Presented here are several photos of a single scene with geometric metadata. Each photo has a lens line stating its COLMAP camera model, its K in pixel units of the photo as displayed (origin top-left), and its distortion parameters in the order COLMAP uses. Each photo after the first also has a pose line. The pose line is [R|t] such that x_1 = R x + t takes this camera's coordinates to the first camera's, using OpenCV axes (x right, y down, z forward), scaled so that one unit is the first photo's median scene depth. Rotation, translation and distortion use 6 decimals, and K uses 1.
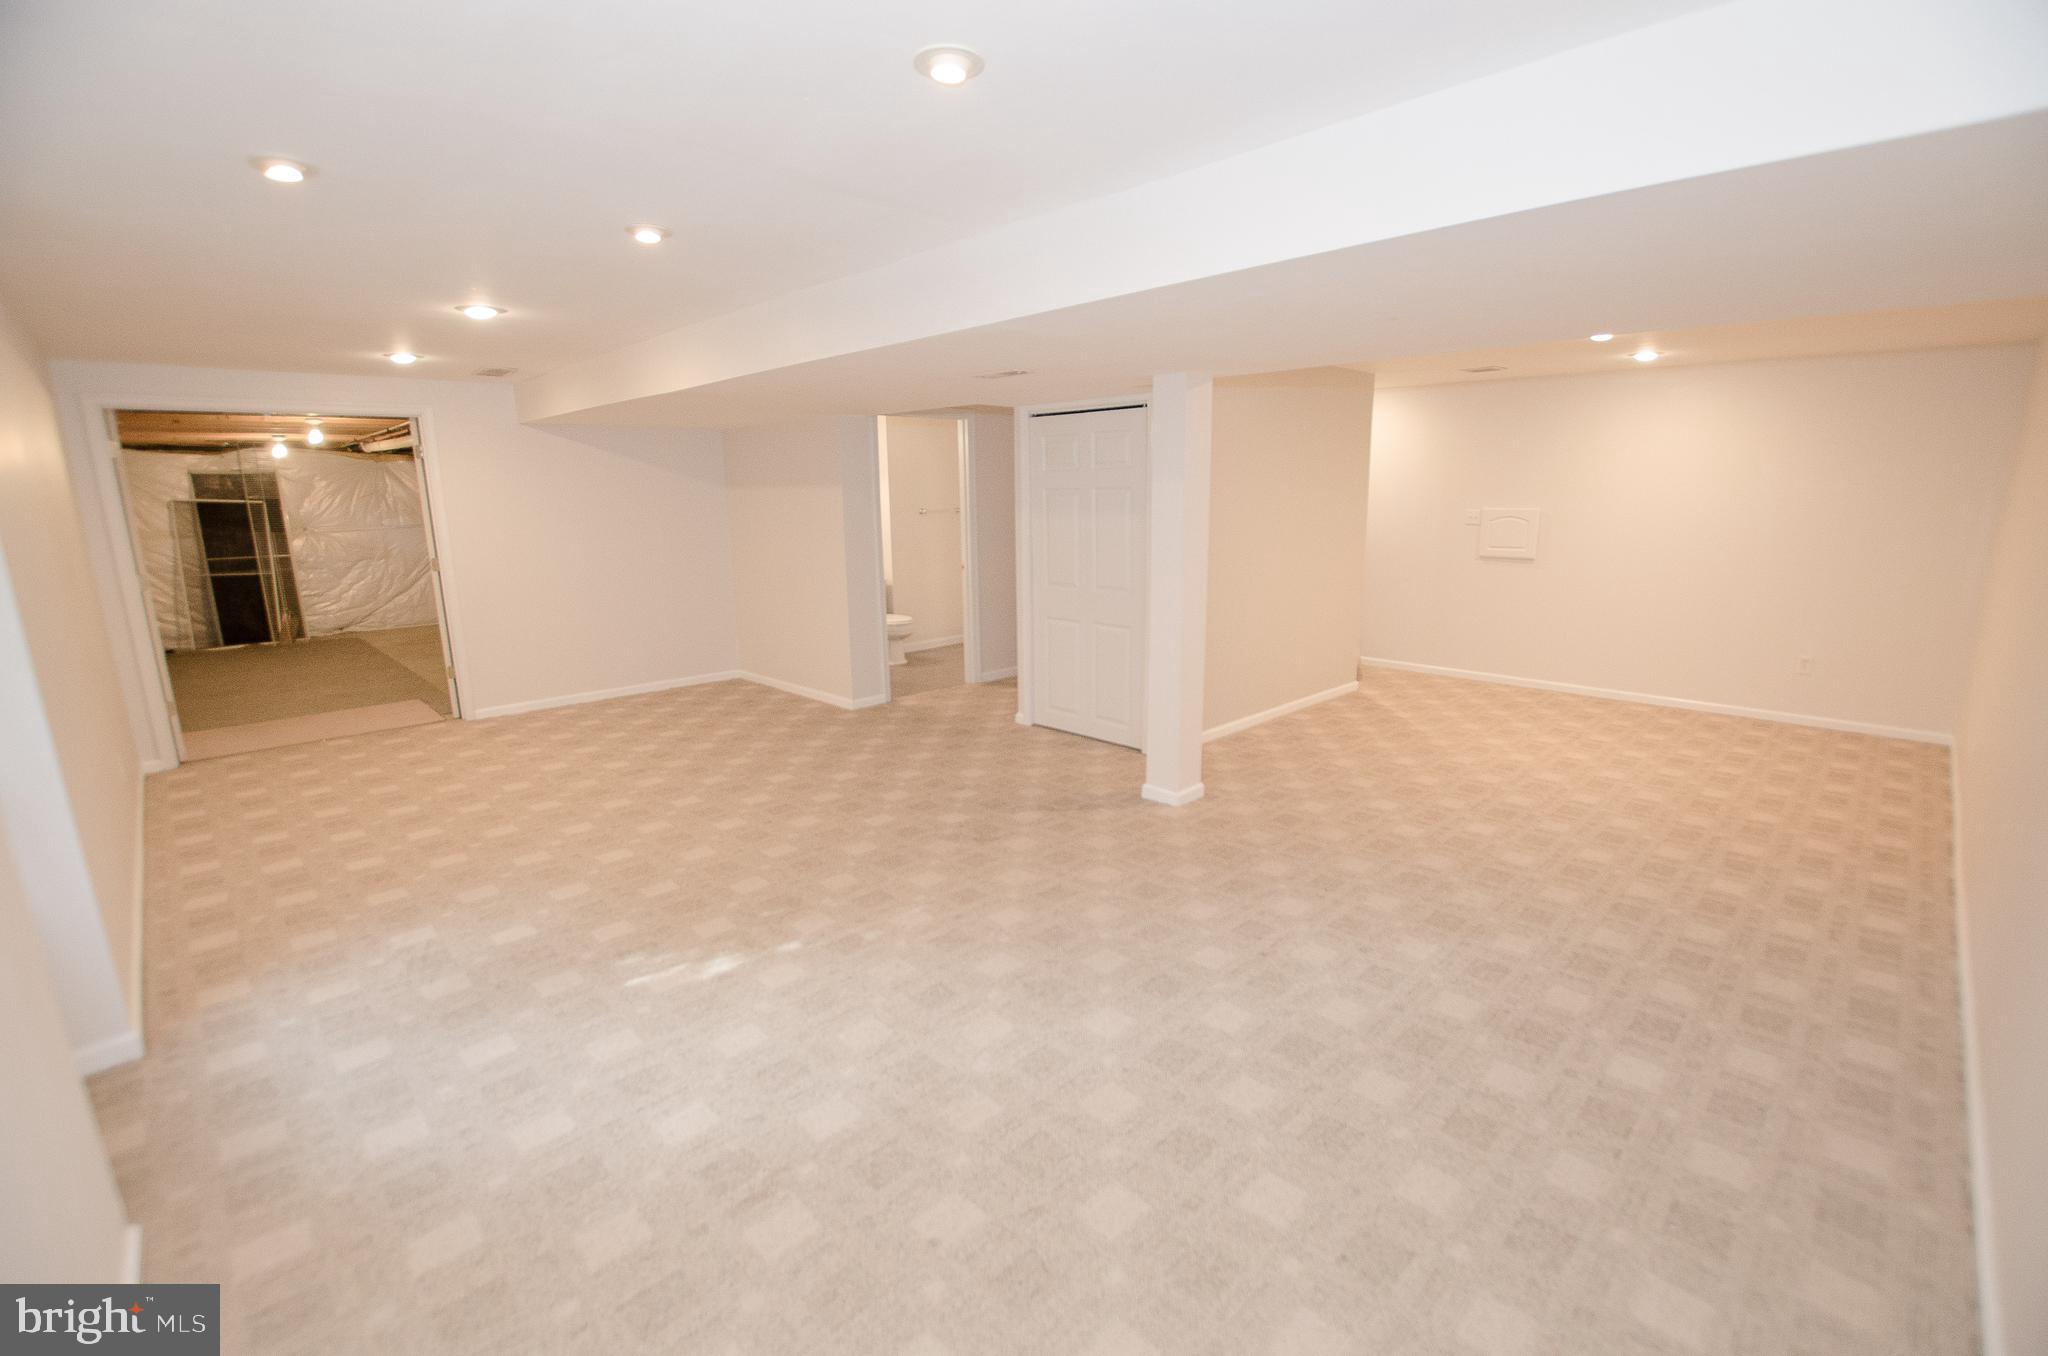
lens RADIAL K [[893.1, 0, 1024.0], [0, 893.1, 678.0], [0, 0, 1]] dist [-0.034619, -0.000192]
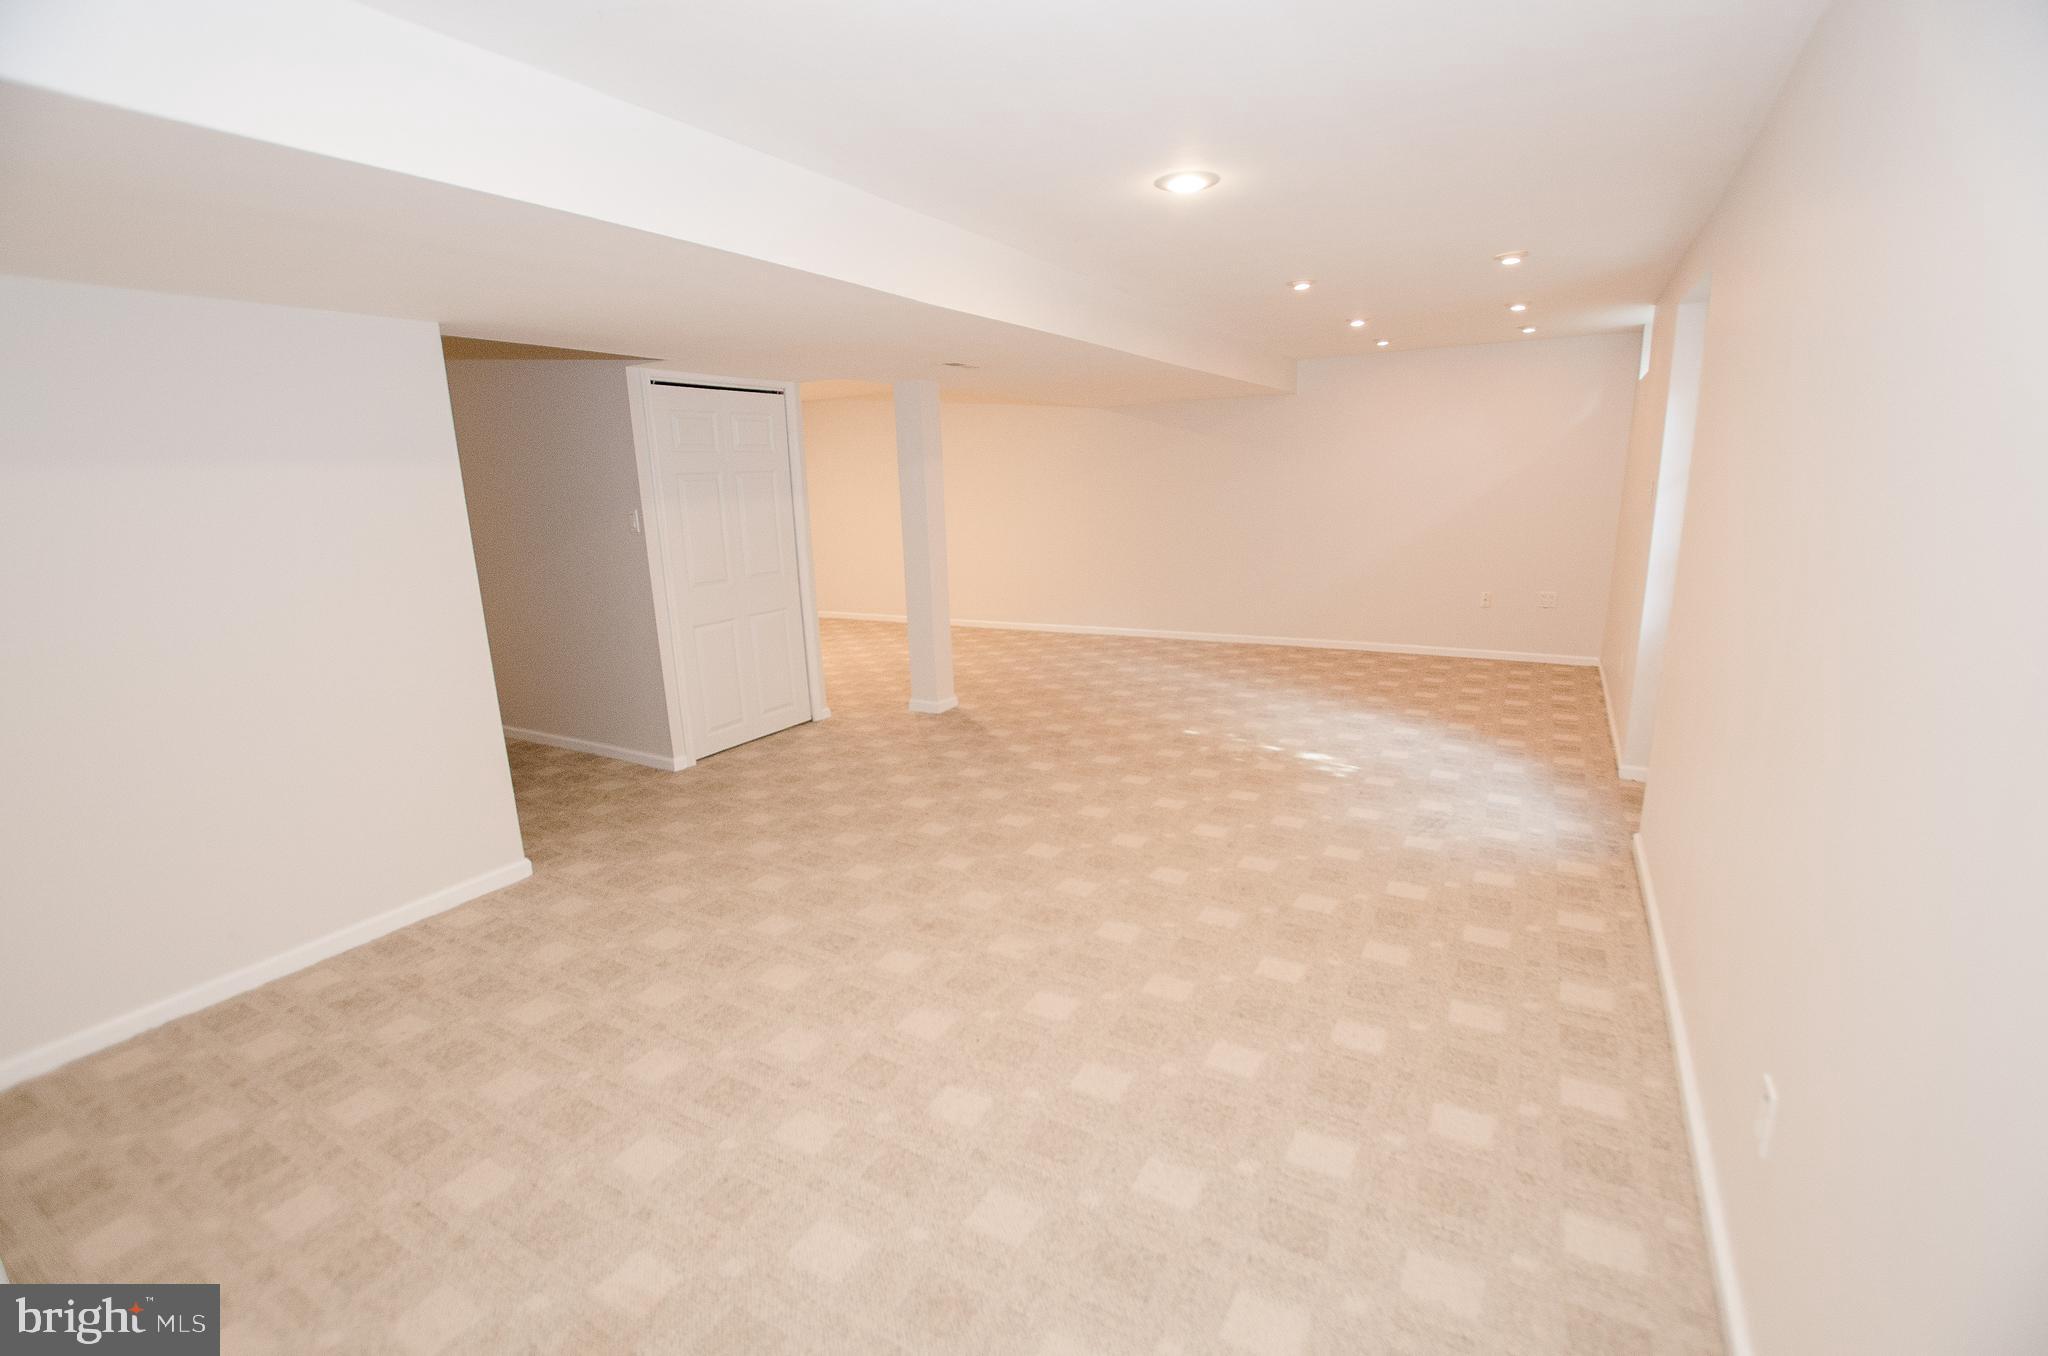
lens RADIAL K [[893.1, 0, 1024.0], [0, 893.1, 678.0], [0, 0, 1]] dist [-0.034619, -0.000192]
pose [[-0.255225, -0.198472, 0.946292, -1.573447], [0.231363, 0.937736, 0.259079, -0.309979], [-0.938793, 0.285060, -0.193415, 1.613007]]
